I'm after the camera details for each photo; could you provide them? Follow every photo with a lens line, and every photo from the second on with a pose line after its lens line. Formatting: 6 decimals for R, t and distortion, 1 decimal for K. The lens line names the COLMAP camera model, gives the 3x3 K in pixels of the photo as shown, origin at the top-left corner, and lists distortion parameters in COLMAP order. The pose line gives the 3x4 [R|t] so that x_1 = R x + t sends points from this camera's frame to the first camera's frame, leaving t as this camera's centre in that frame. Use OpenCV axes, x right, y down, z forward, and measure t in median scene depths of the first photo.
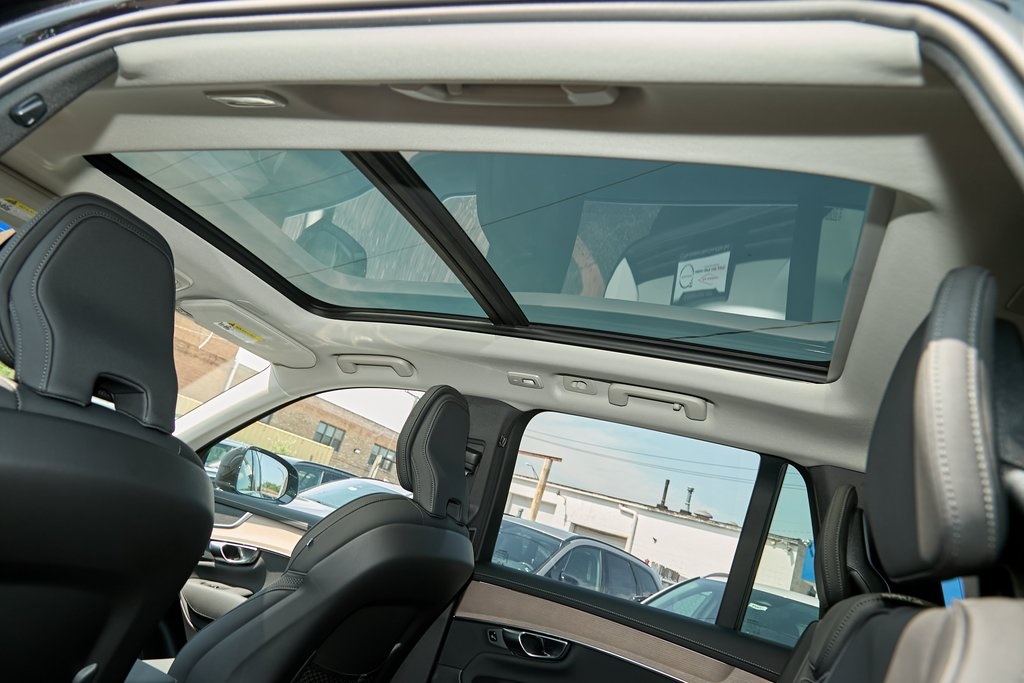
lens RADIAL K [[701.6, 0, 512.1], [0, 701.6, 337.7], [0, 0, 1]] dist [-0.004098, 0.000757]
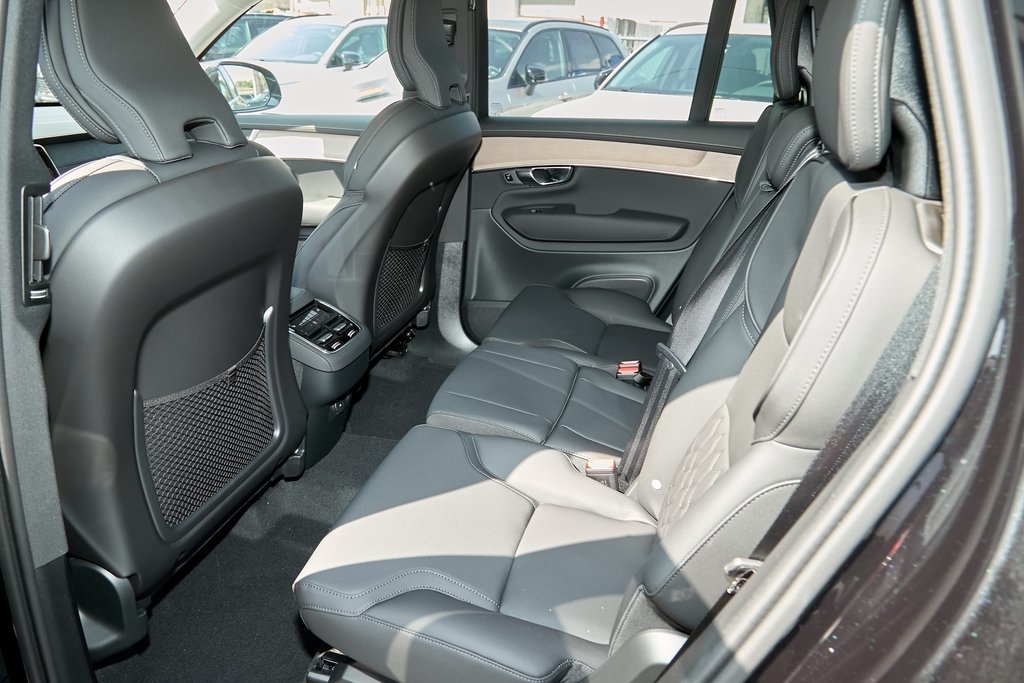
lens RADIAL K [[701.6, 0, 510.5], [0, 701.6, 341.6], [0, 0, 1]] dist [-0.004098, 0.000757]
pose [[0.964424, -0.260608, -0.044389, -0.045029], [0.226520, 0.728074, 0.646991, -0.150194], [-0.136293, -0.634029, 0.761204, -0.097804]]
